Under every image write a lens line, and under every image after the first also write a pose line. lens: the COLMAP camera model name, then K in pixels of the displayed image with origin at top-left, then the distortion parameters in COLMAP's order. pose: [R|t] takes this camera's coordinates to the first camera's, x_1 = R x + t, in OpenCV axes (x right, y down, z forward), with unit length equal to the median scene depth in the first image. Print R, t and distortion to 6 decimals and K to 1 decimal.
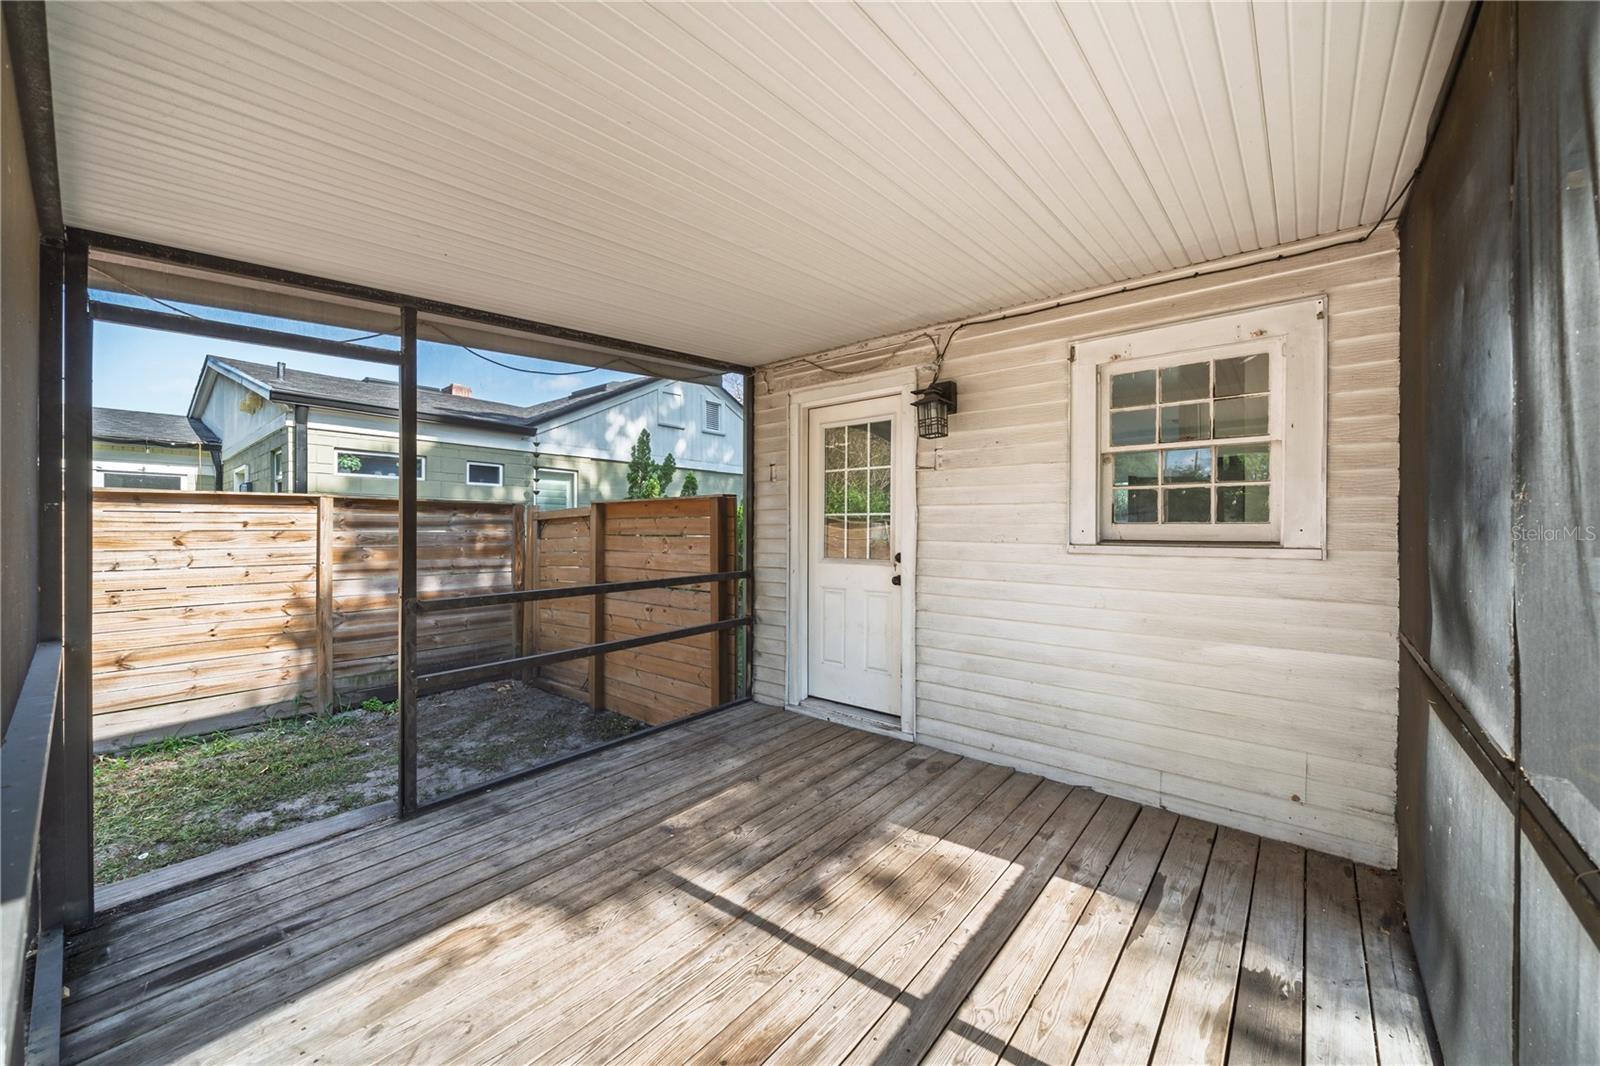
lens RADIAL K [[607.9, 0, 800.0], [0, 607.9, 533.0], [0, 0, 1]] dist [-0.009991, 0.000141]
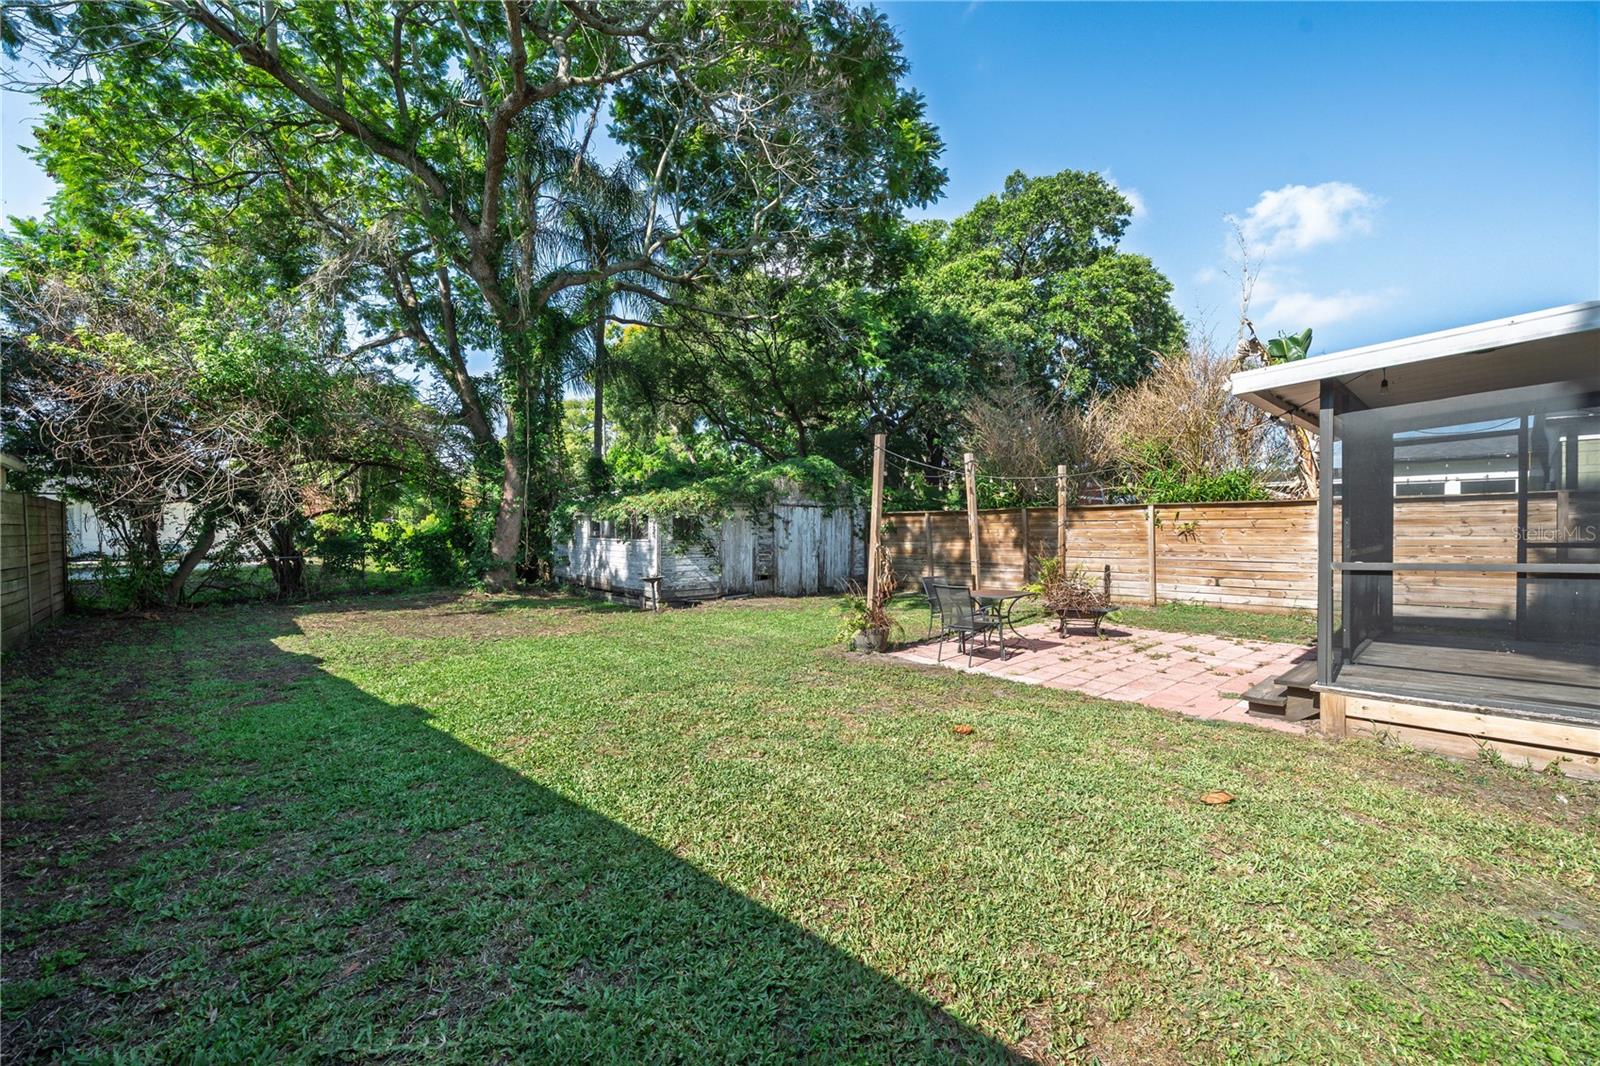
lens RADIAL K [[631.9, 0, 803.0], [0, 631.9, 535.2], [0, 0, 1]] dist [-0.001226, -0.000147]
pose [[-0.141382, 0.005943, -0.989937, 1.733612], [0.000896, 0.999982, 0.005876, 0.062006], [0.989955, -0.000057, -0.141384, -1.093814]]
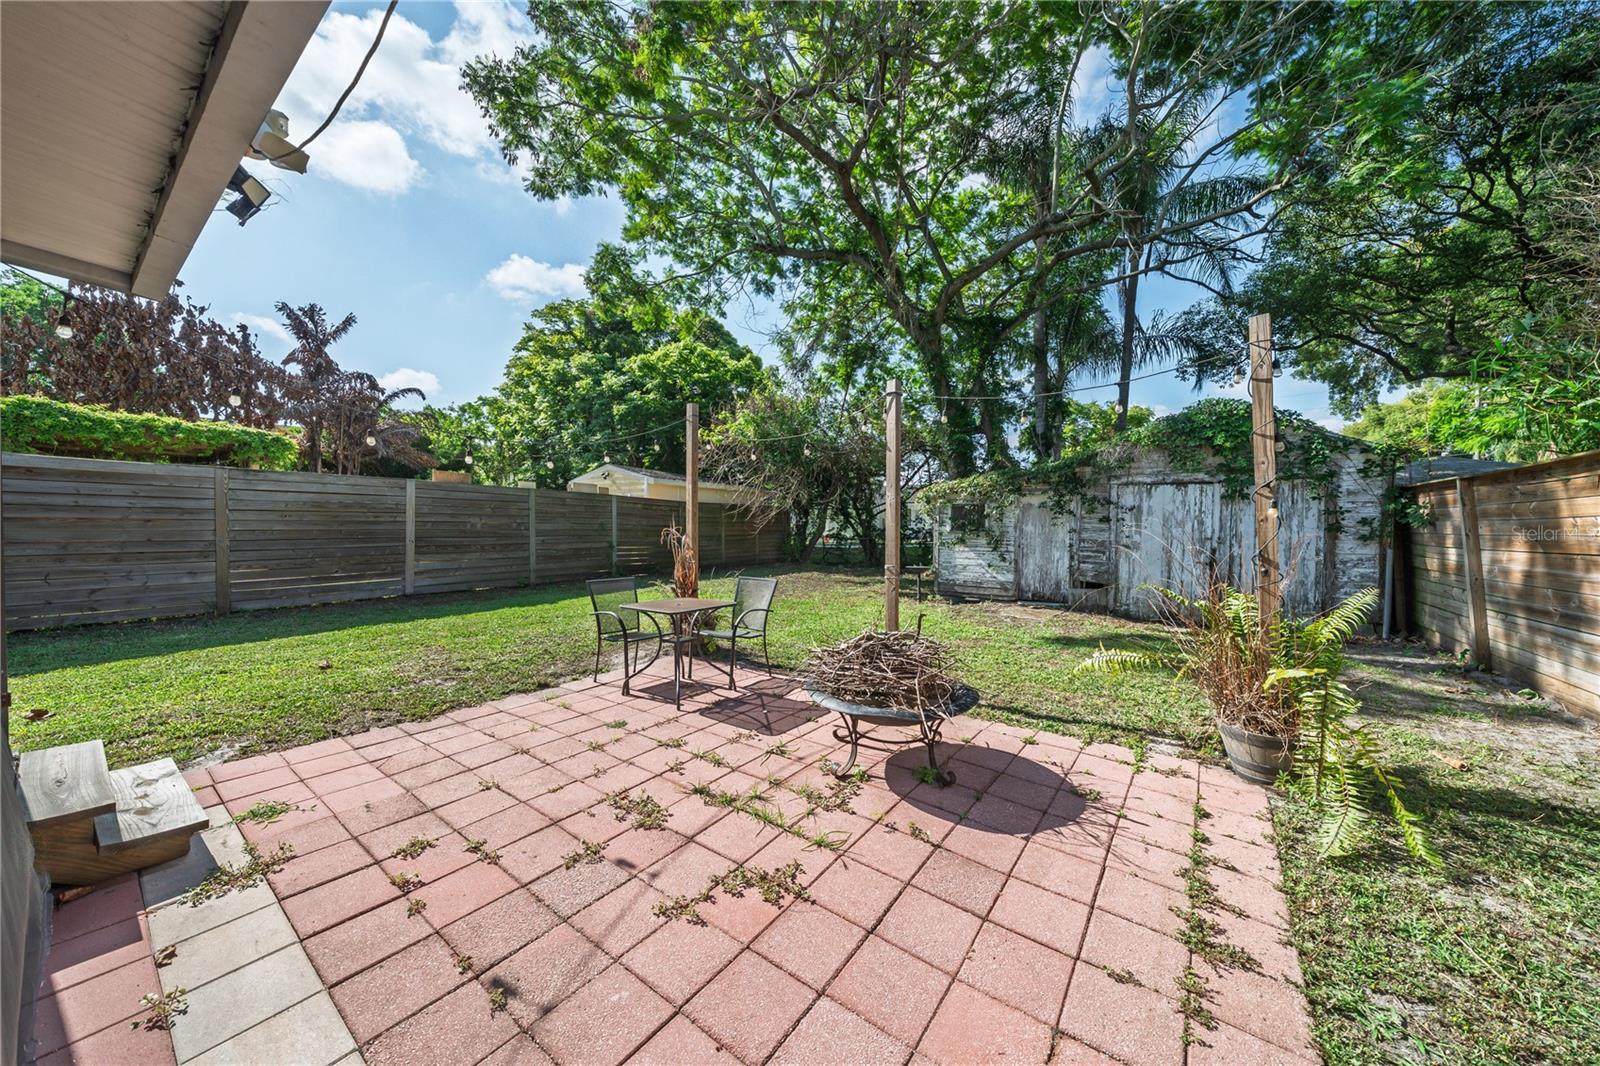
lens RADIAL K [[553.4, 0, 801.6], [0, 553.4, 534.2], [0, 0, 1]] dist [-0.006152, -0.000143]
pose [[-0.996808, -0.010659, -0.079116, -0.999007], [-0.012167, 0.999753, 0.018601, 0.088409], [0.078898, 0.019504, -0.996692, 0.771590]]
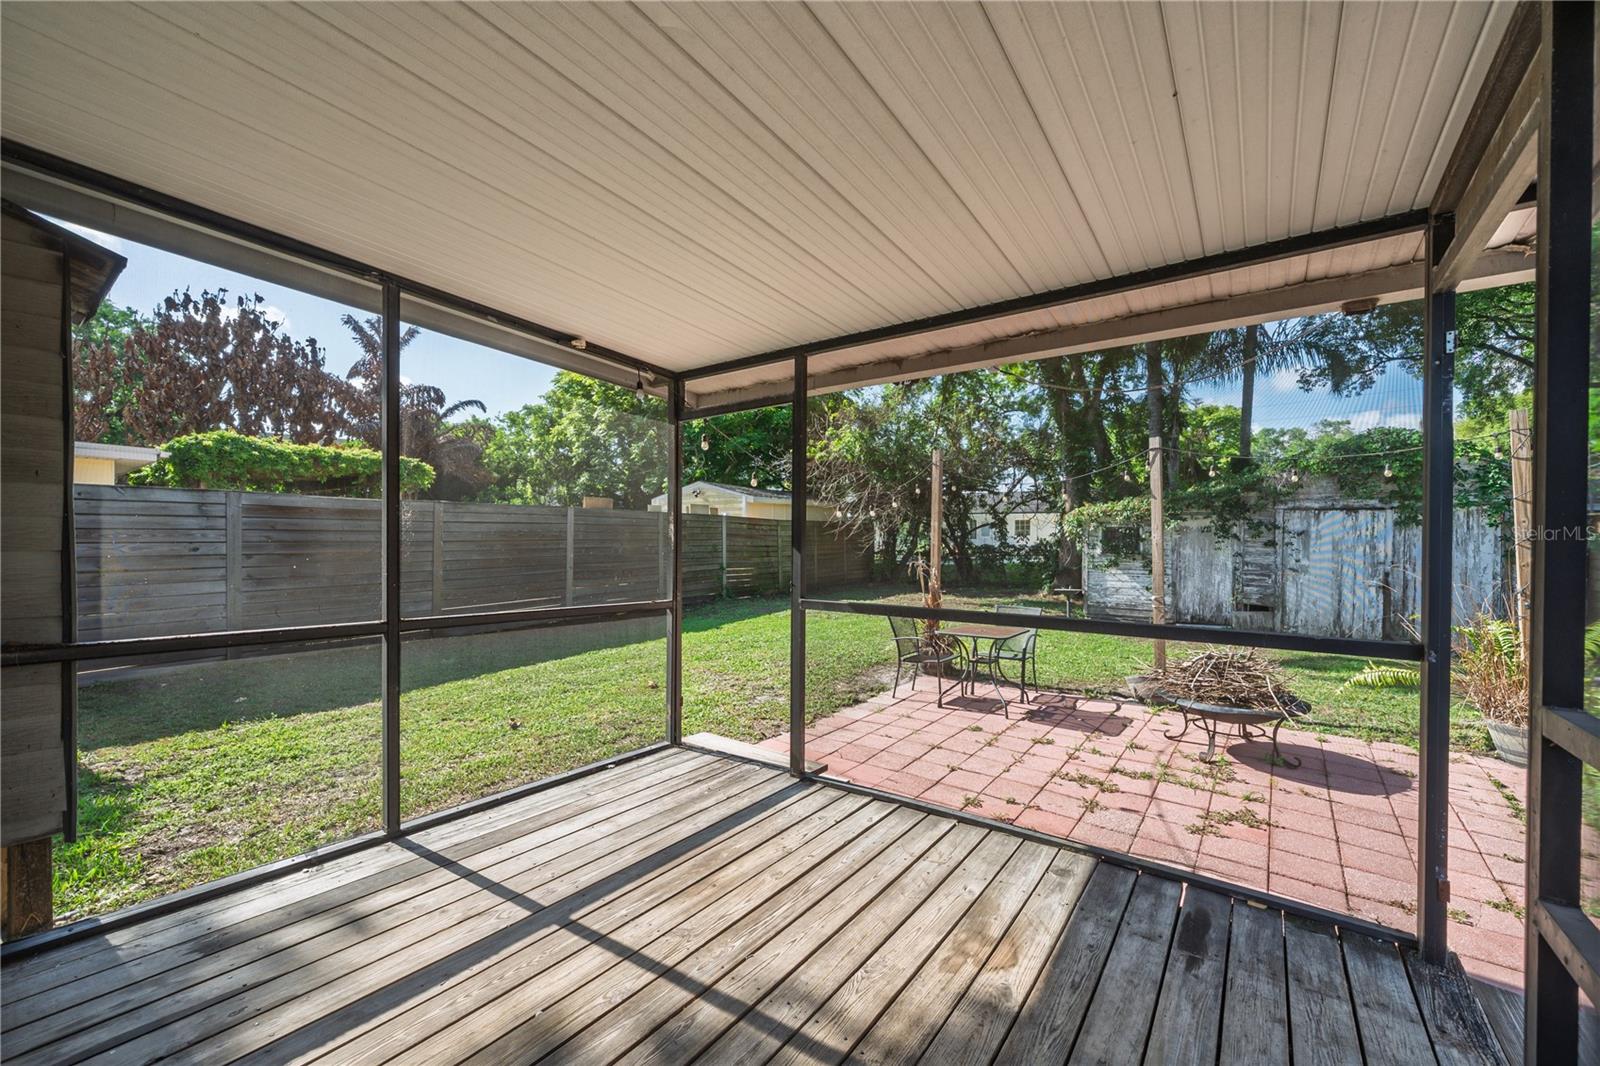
lens RADIAL K [[631.9, 0, 803.0], [0, 631.9, 535.2], [0, 0, 1]] dist [-0.001226, -0.000147]
pose [[-0.998094, -0.004864, -0.061518, -0.113905], [-0.005094, 0.999981, 0.003575, 0.002617], [0.061500, 0.003882, -0.998100, 1.225838]]
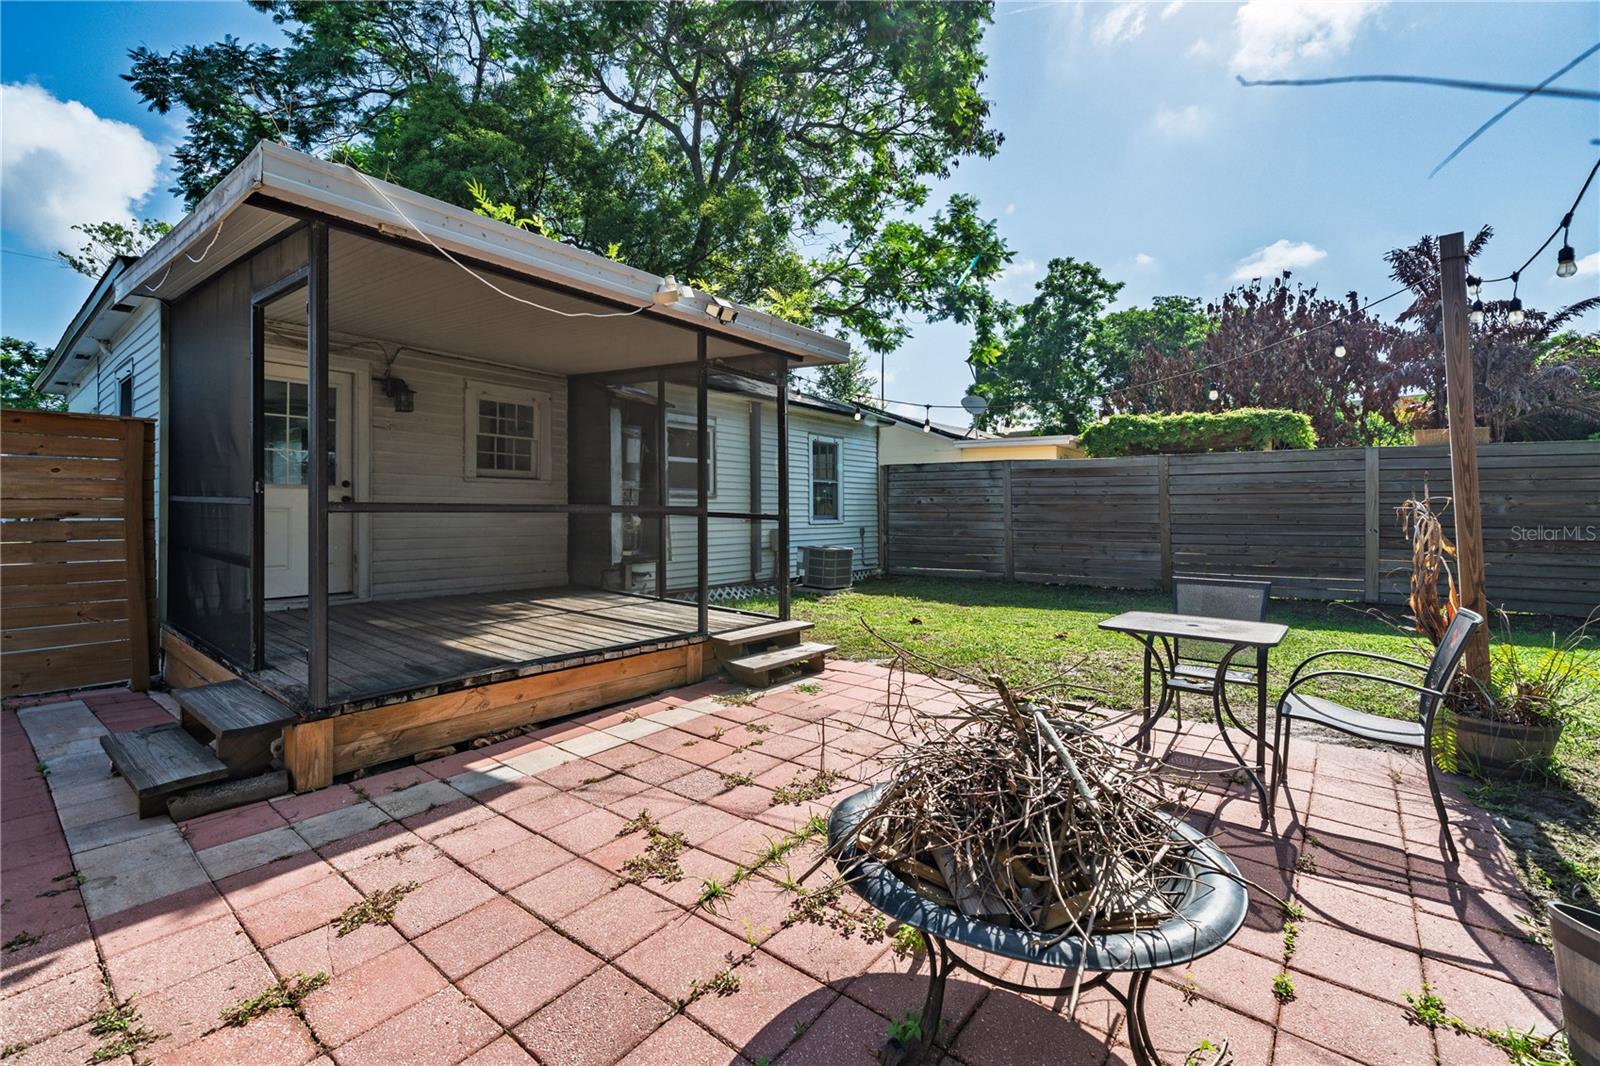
lens RADIAL K [[671.4, 0, 798.3], [0, 671.4, 503.0], [0, 0, 1]] dist [-0.001567, -0.000275]
pose [[-0.031367, 0.008203, 0.999474, -1.817625], [0.000501, 0.999966, -0.008191, 0.122437], [-0.999508, 0.000244, -0.031370, -0.056838]]
